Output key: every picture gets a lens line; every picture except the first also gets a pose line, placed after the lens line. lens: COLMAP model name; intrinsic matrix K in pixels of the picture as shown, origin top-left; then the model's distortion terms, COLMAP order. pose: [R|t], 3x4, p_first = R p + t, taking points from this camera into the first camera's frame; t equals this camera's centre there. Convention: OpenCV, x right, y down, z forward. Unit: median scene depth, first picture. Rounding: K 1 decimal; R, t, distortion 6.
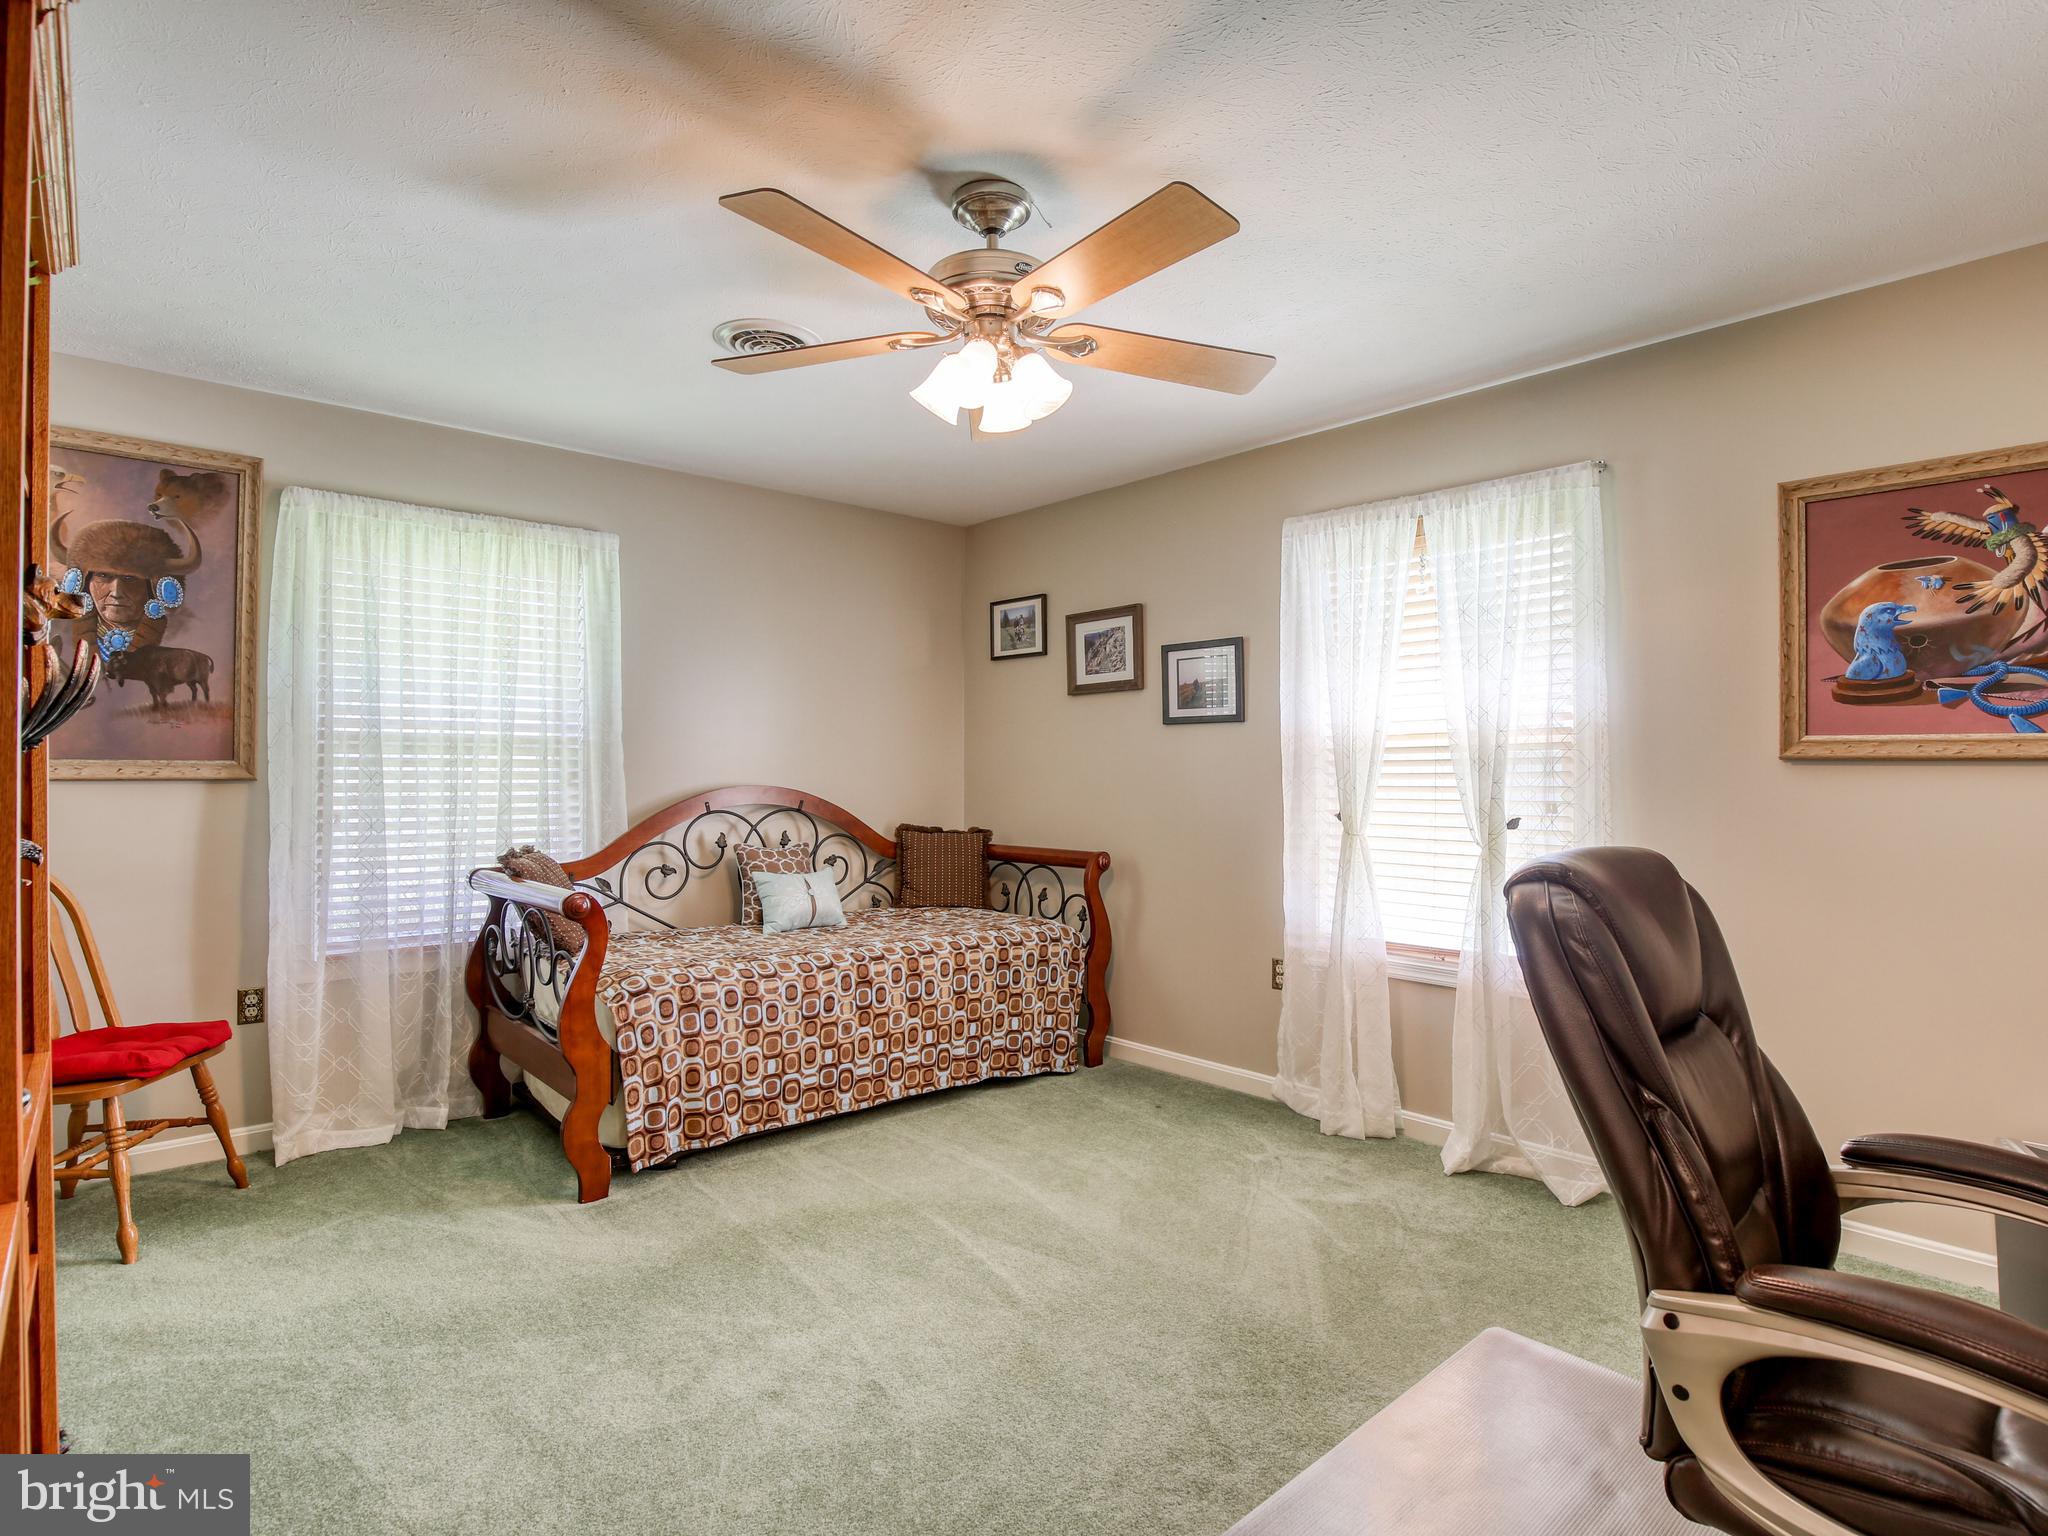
lens RADIAL K [[1065.8, 0, 1024.0], [0, 1065.8, 768.0], [0, 0, 1]] dist [-0.032419, 0.000568]
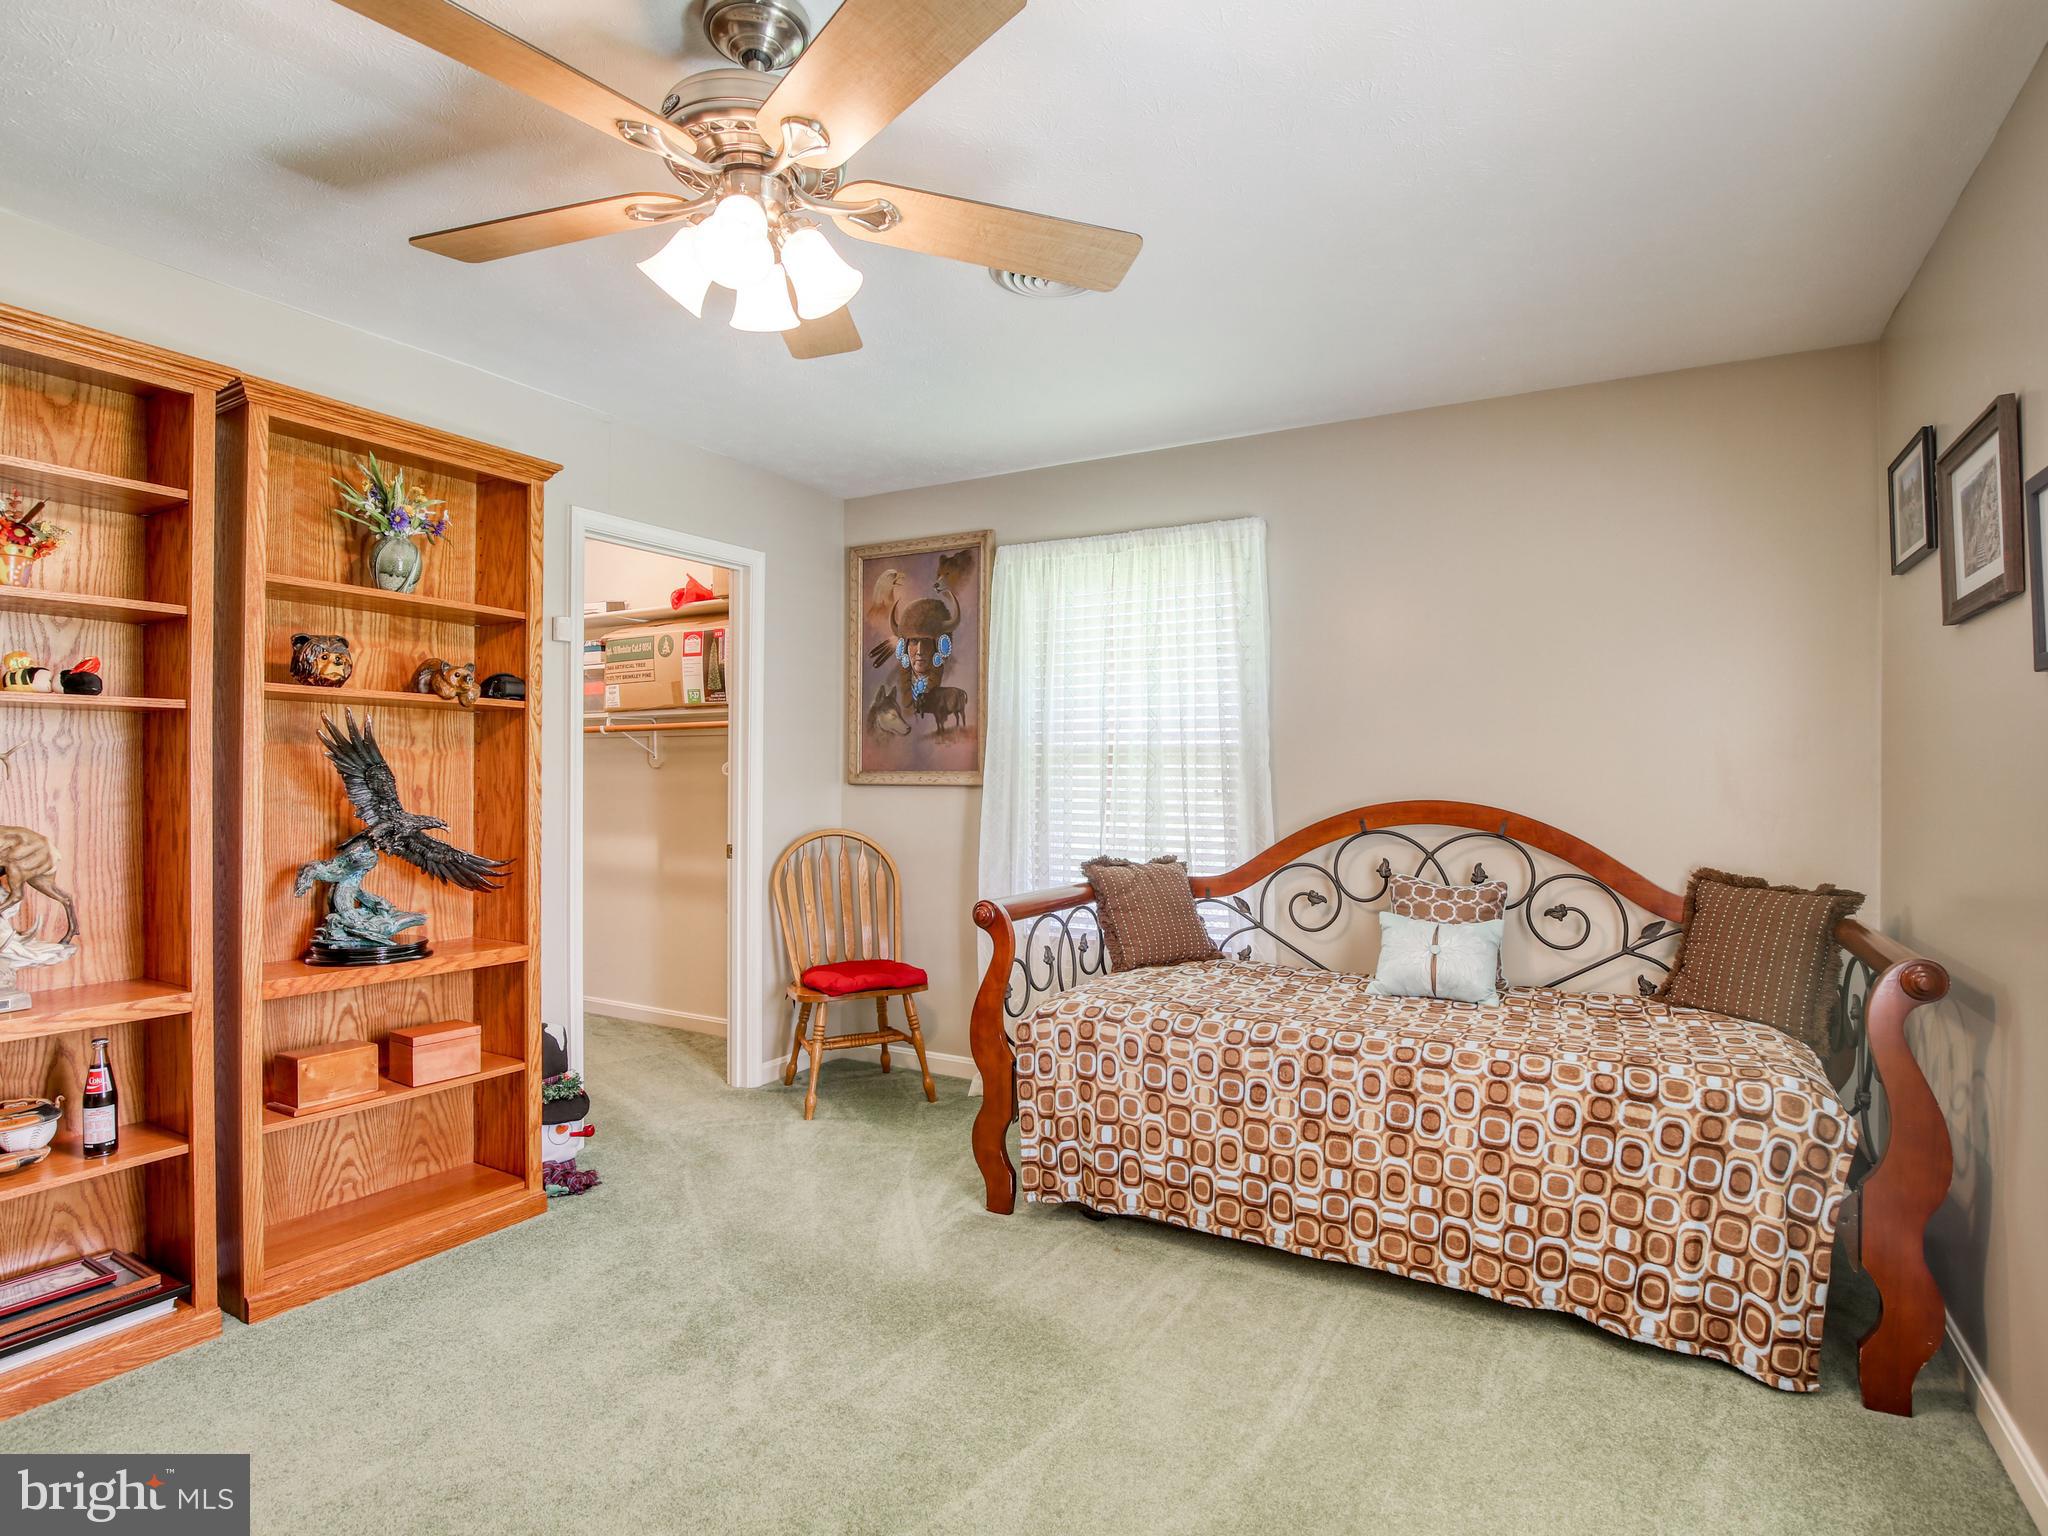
lens RADIAL K [[1065.8, 0, 1024.0], [0, 1065.8, 768.0], [0, 0, 1]] dist [-0.032419, 0.000568]
pose [[0.315650, -0.005954, -0.948857, 0.480033], [-0.000396, 0.999979, -0.006406, -0.002171], [0.948876, 0.002398, 0.315641, 0.616600]]
